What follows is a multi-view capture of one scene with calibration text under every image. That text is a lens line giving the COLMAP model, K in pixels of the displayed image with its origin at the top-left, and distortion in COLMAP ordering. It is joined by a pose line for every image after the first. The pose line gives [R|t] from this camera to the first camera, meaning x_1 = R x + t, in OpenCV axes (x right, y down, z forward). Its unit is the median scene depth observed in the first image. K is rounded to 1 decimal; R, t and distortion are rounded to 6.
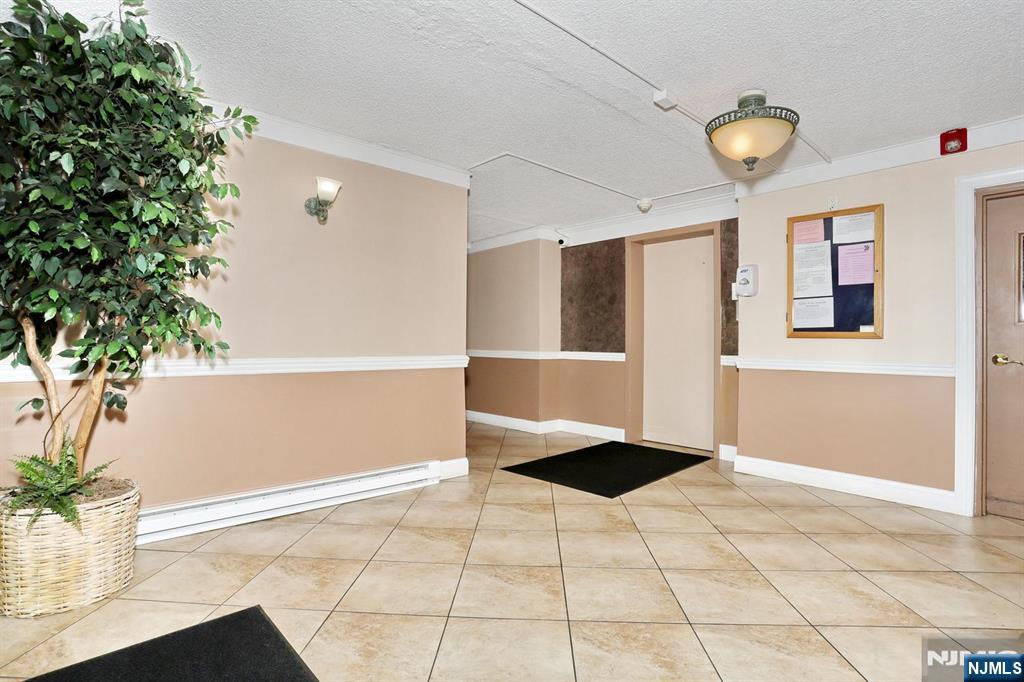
lens RADIAL K [[495.9, 0, 508.1], [0, 495.9, 339.1], [0, 0, 1]] dist [-0.070666, 0.027284]
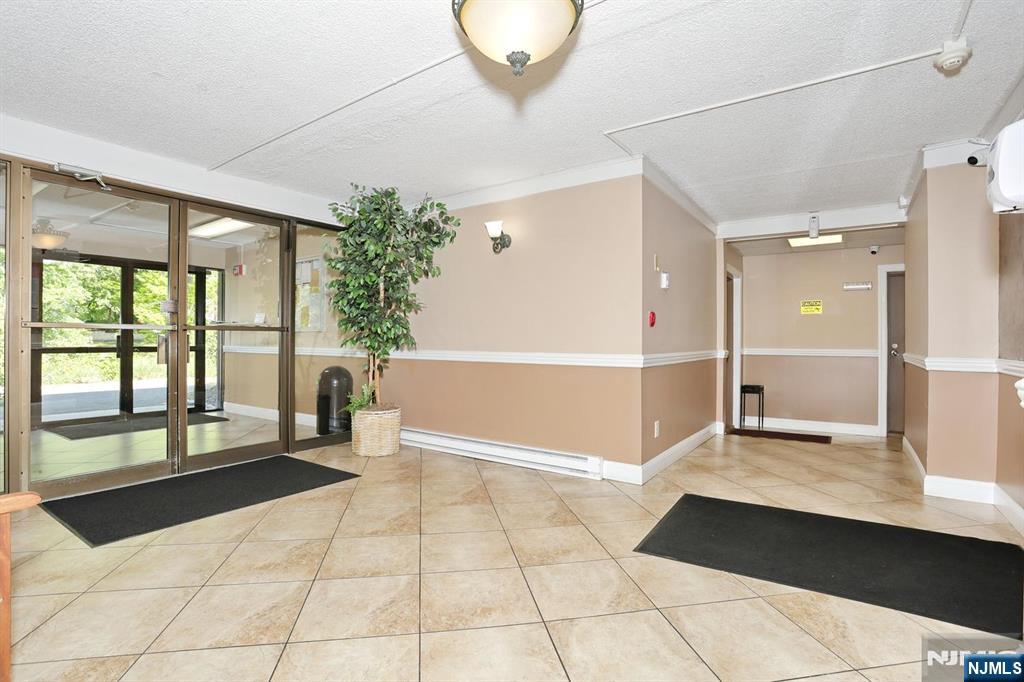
lens RADIAL K [[495.9, 0, 508.1], [0, 495.9, 339.1], [0, 0, 1]] dist [-0.070666, 0.027284]
pose [[0.225236, -0.007004, -0.974279, 0.963851], [-0.000471, 0.999973, -0.007298, 0.012627], [0.974304, 0.002102, 0.225227, 0.709596]]
